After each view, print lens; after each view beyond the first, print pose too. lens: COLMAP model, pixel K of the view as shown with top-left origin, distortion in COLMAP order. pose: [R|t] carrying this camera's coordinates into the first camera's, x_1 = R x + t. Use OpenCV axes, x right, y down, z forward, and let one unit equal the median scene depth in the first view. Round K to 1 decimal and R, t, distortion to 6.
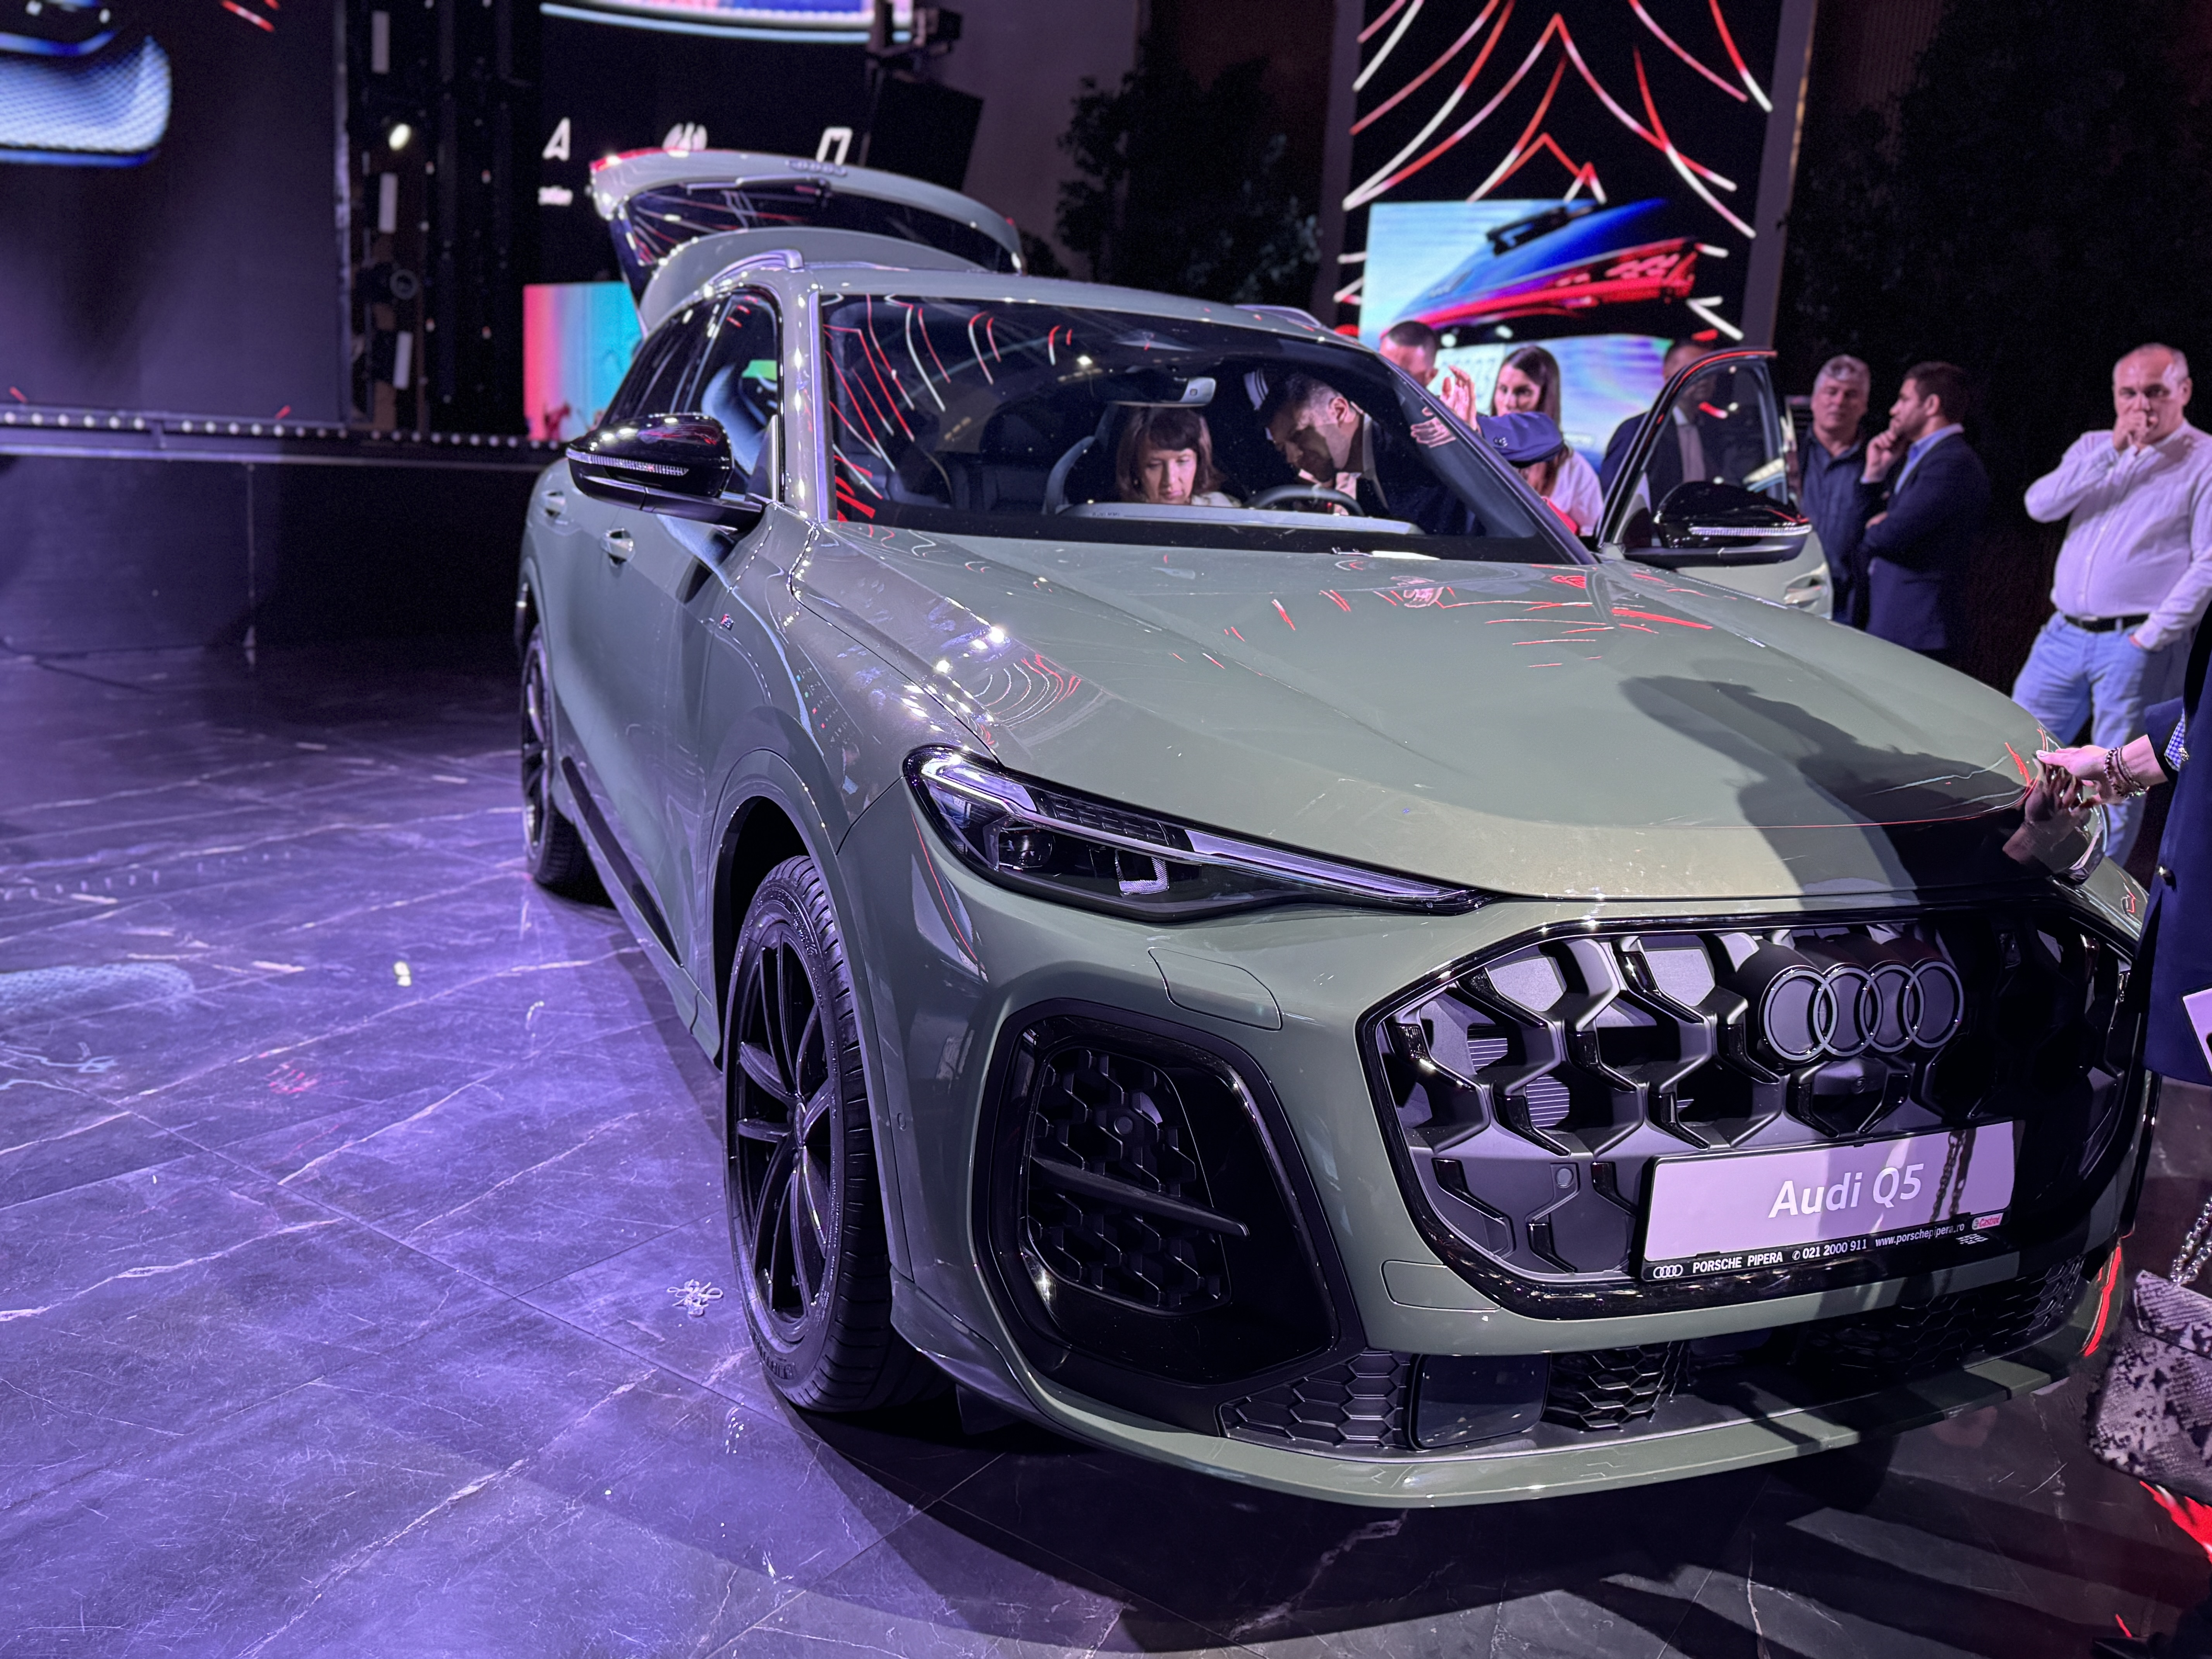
lens RADIAL K [[1769.4, 0, 1106.0], [0, 1769.4, 829.5], [0, 0, 1]] dist [0.104703, -0.199185]
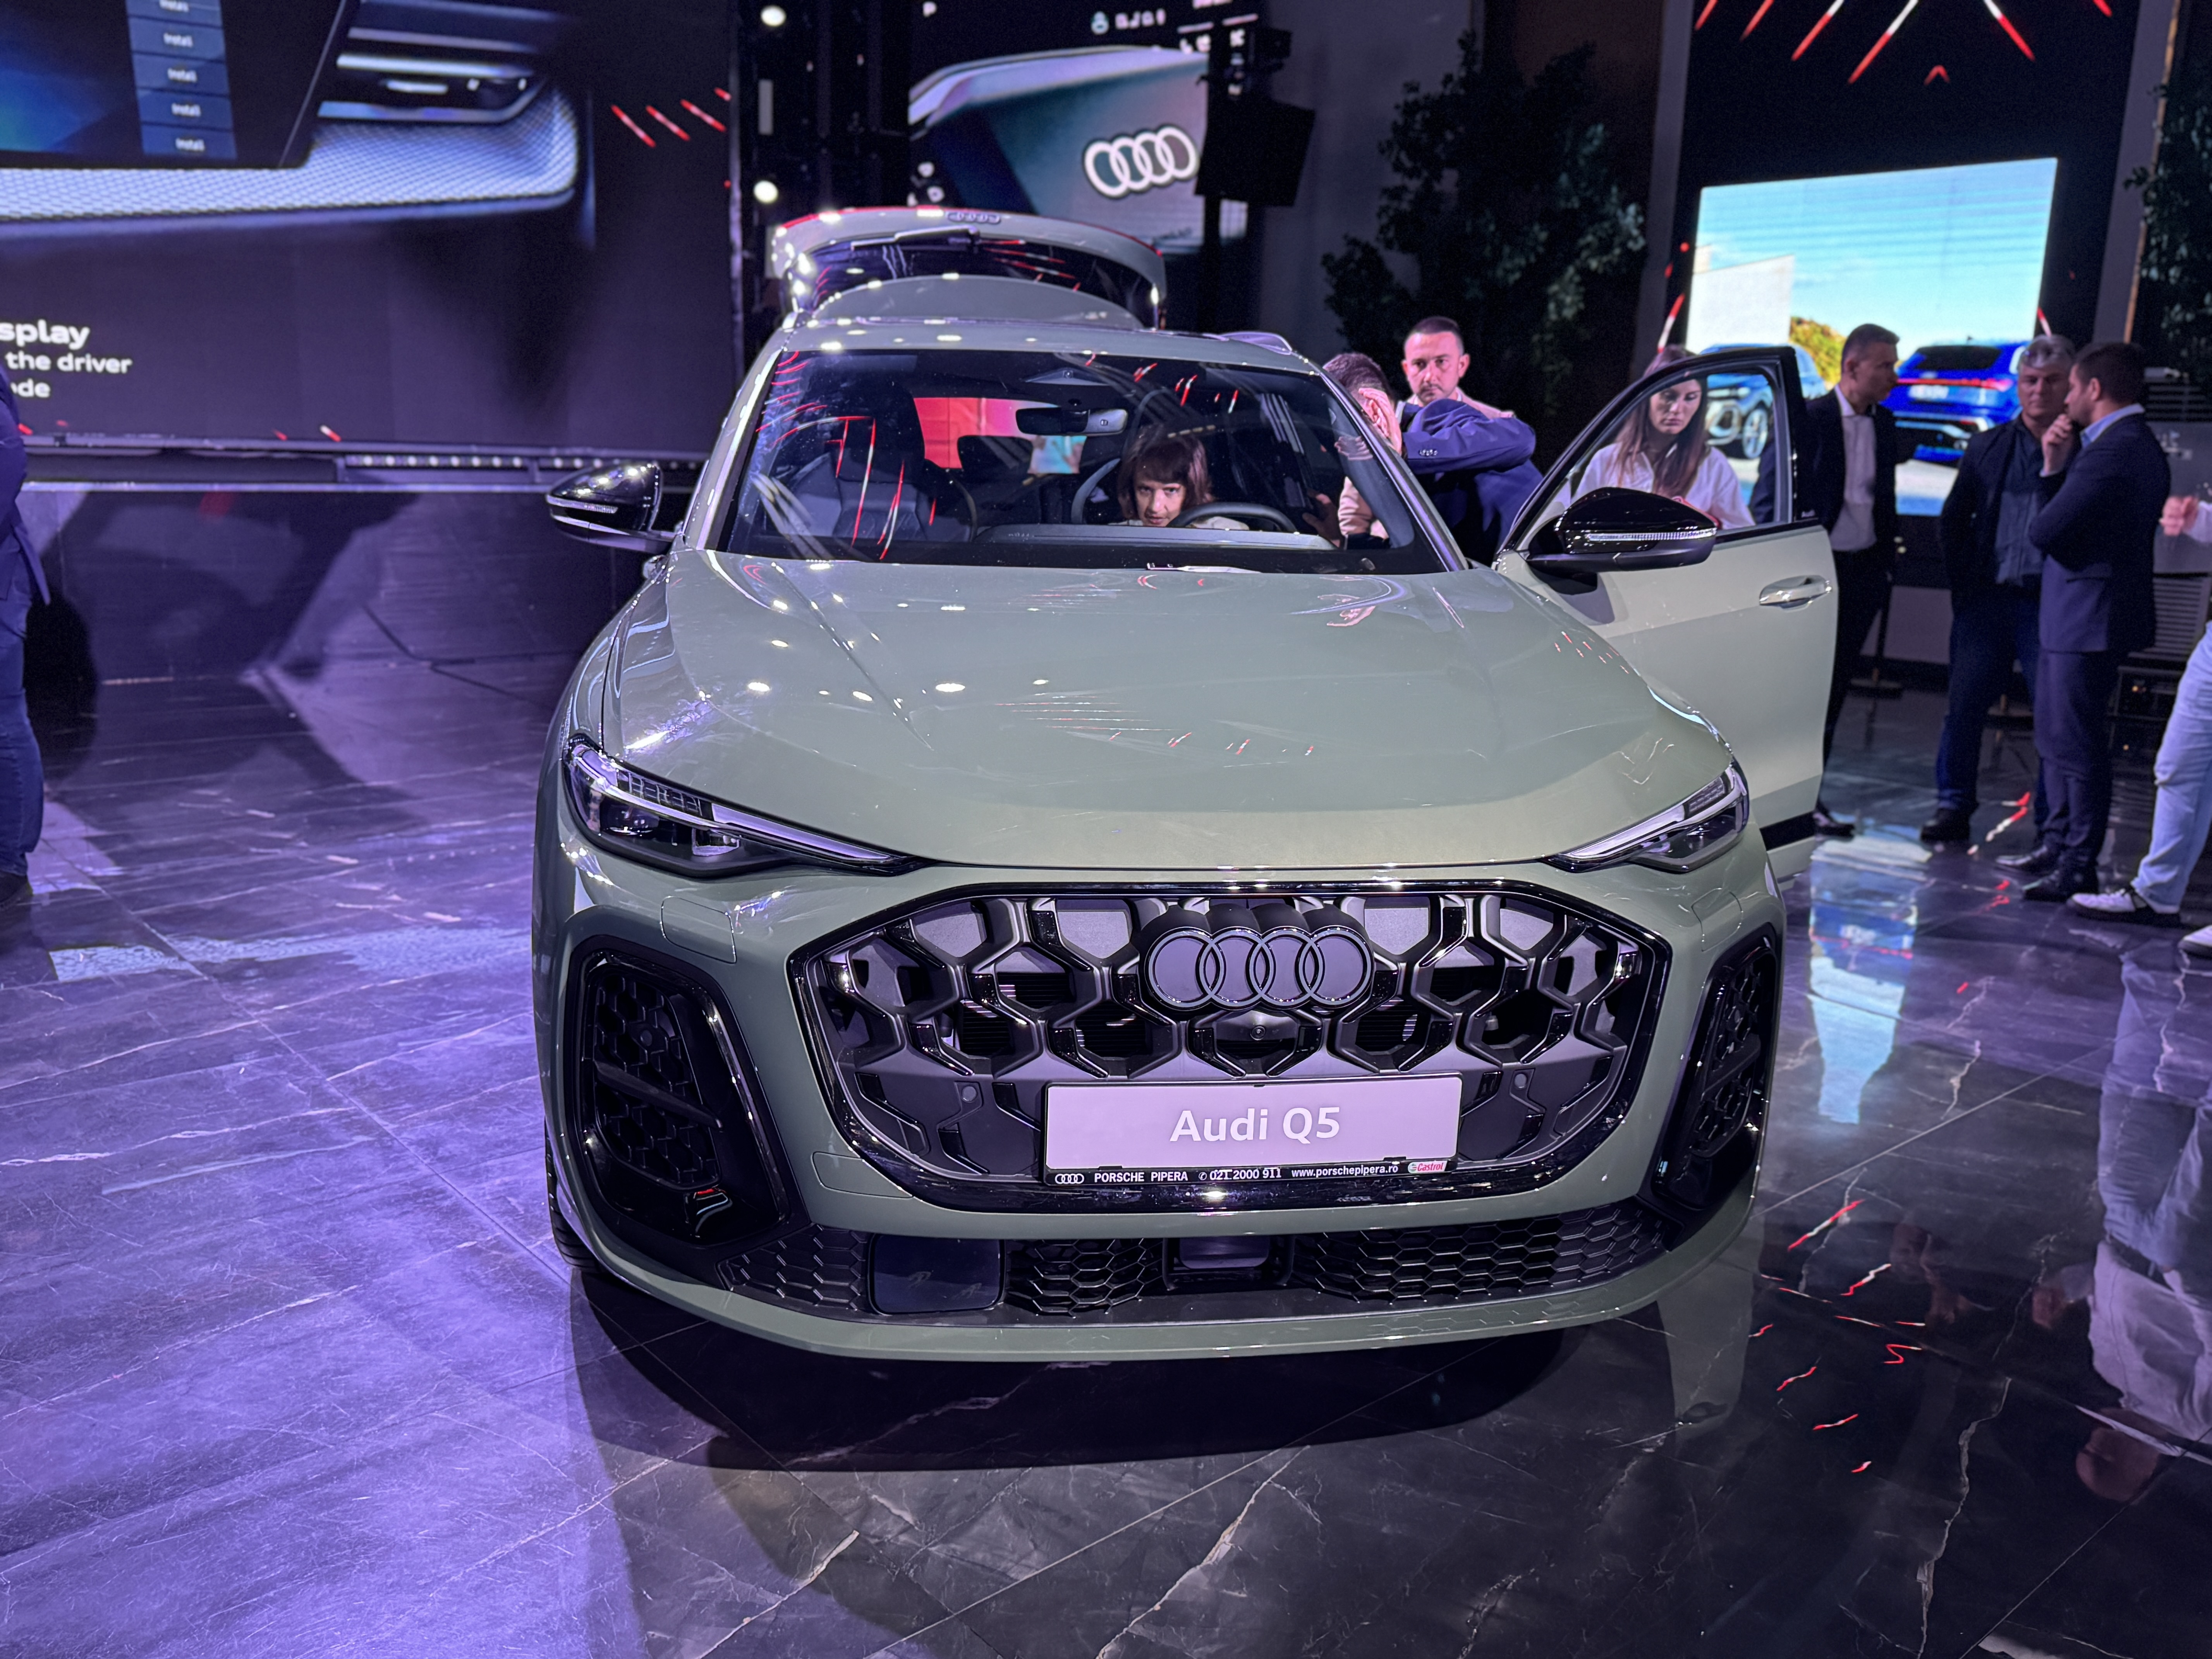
lens RADIAL K [[1769.4, 0, 1106.0], [0, 1769.4, 829.5], [0, 0, 1]] dist [0.104703, -0.199185]
pose [[0.966599, 0.019522, -0.255550, 0.624005], [-0.019364, 0.999808, 0.003137, 0.009309], [0.255562, 0.001916, 0.966791, -0.137644]]
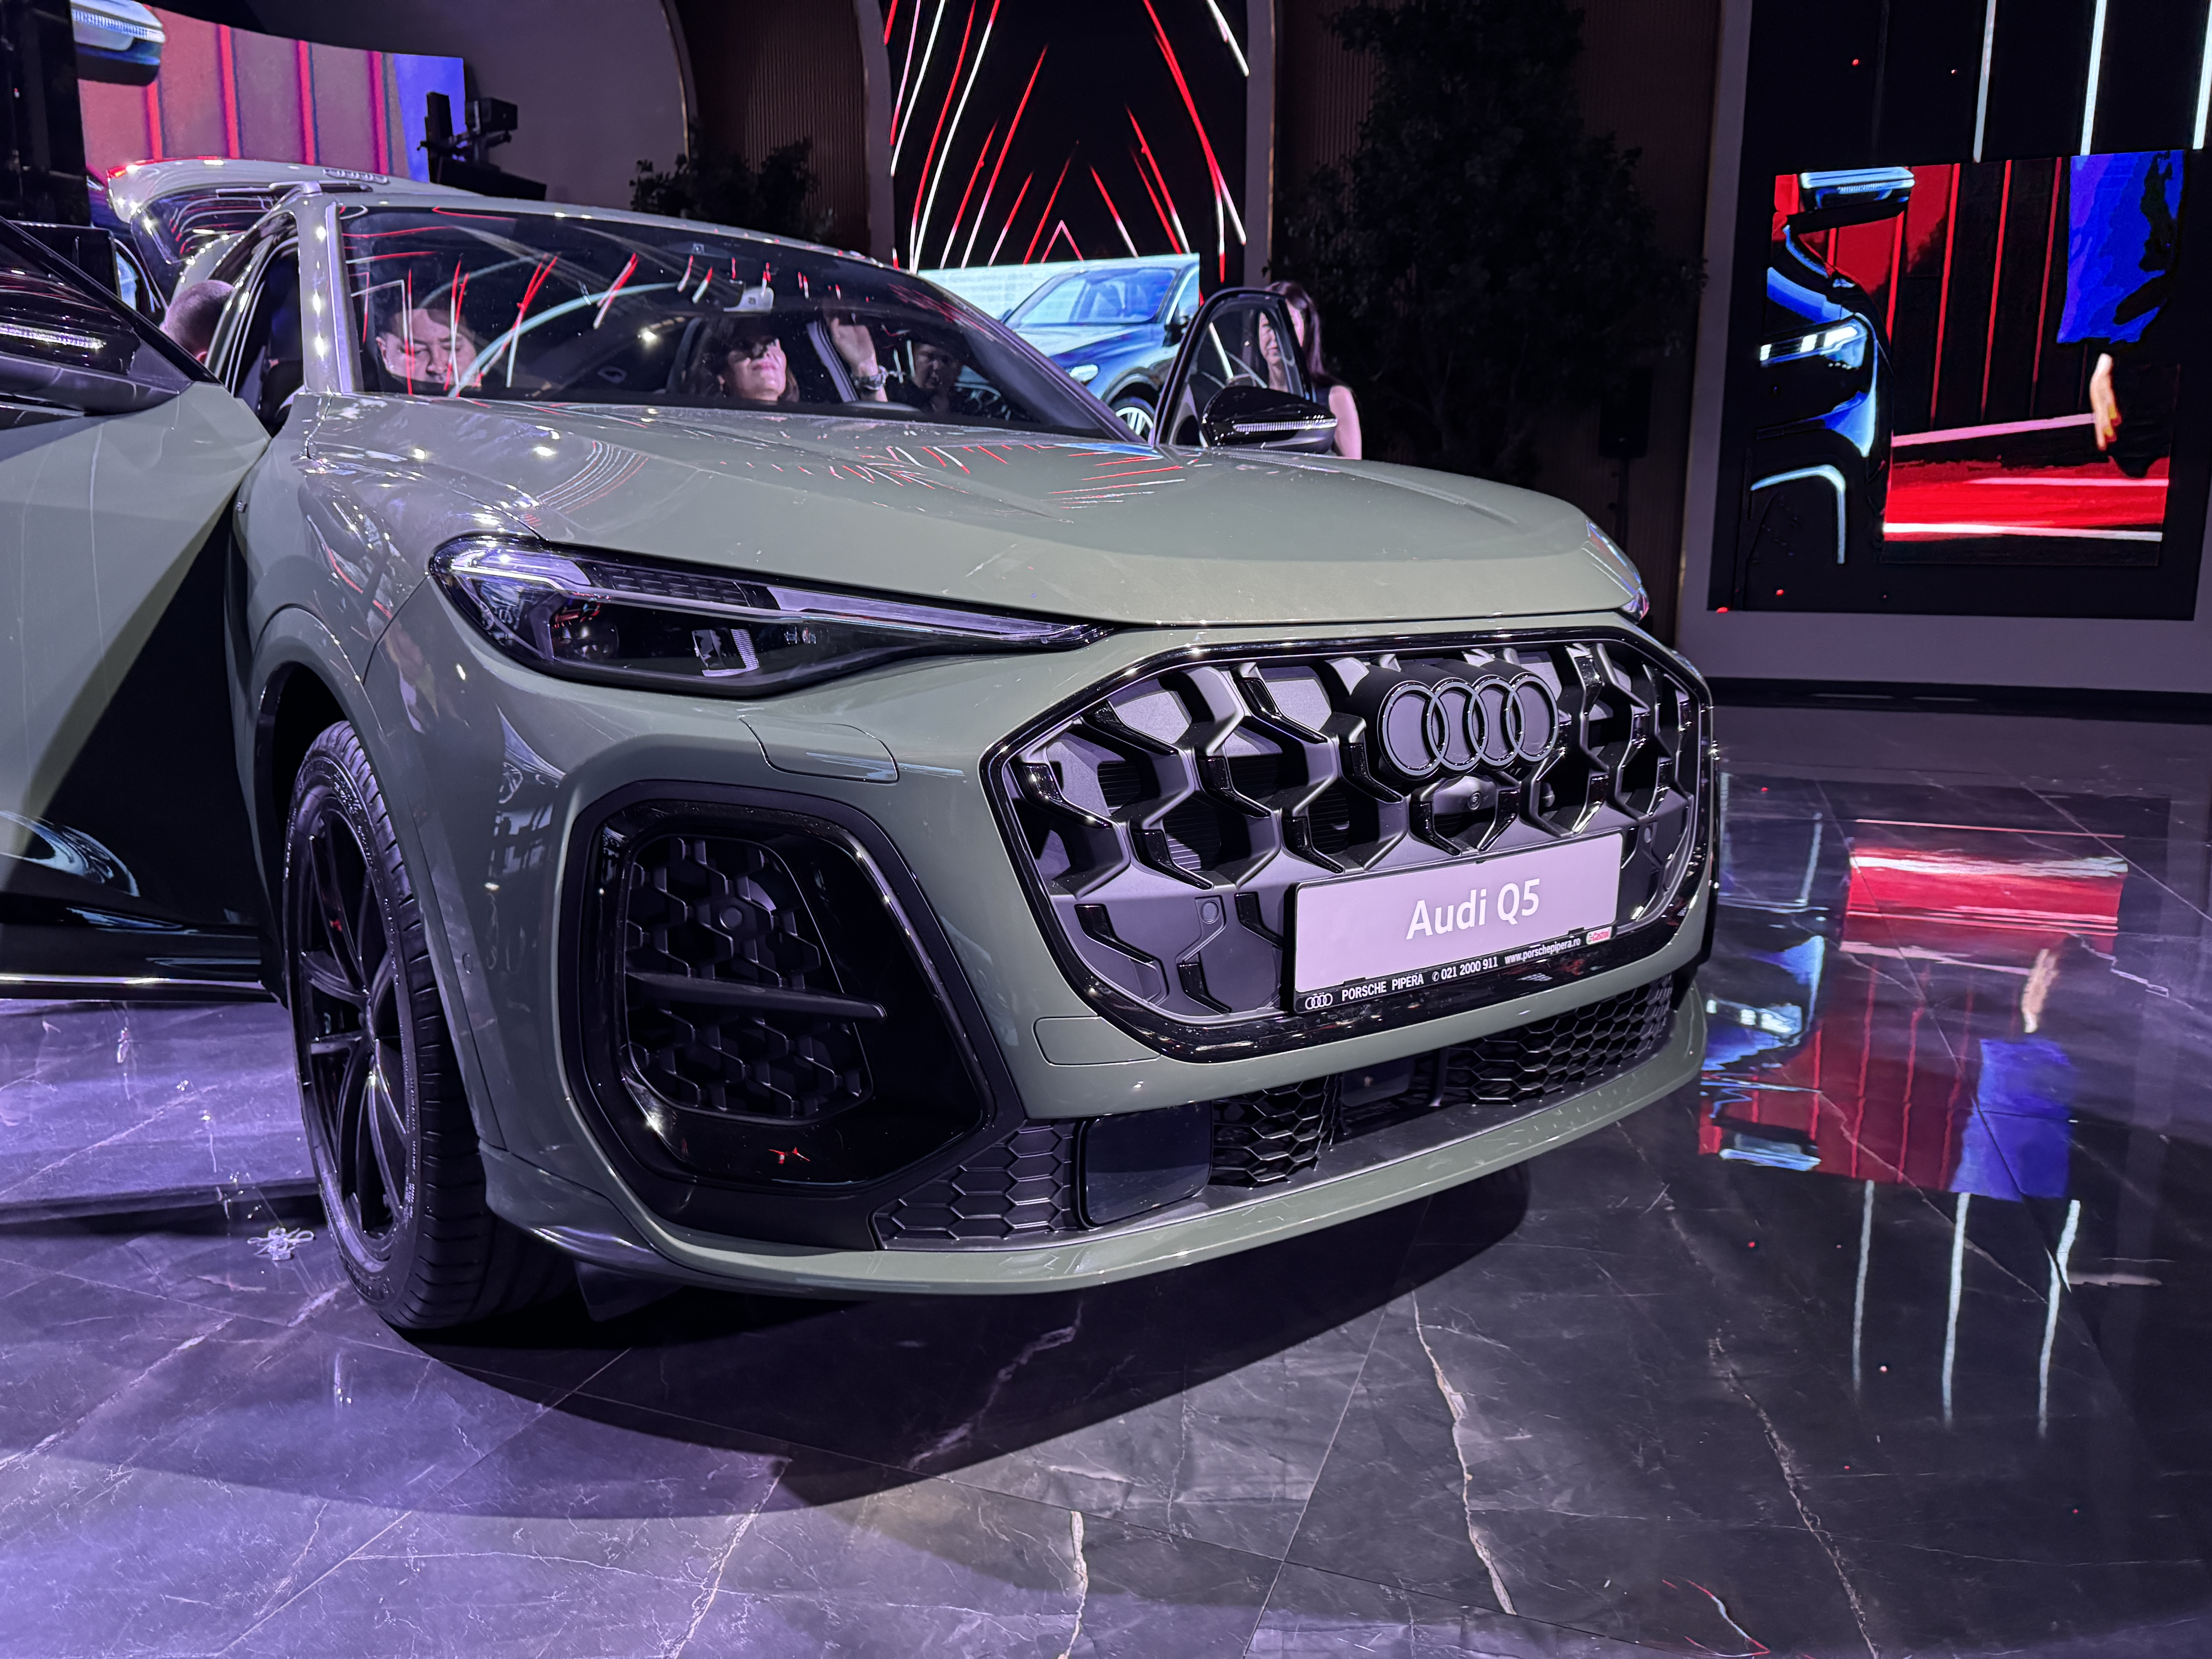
lens RADIAL K [[1565.2, 0, 1097.1], [0, 1565.2, 832.6], [0, 0, 1]] dist [0.031786, -0.050432]
pose [[0.969557, -0.102693, 0.222291, 0.016056], [0.107393, 0.994175, -0.009124, 0.147349], [-0.220059, 0.032719, 0.974938, 0.187957]]
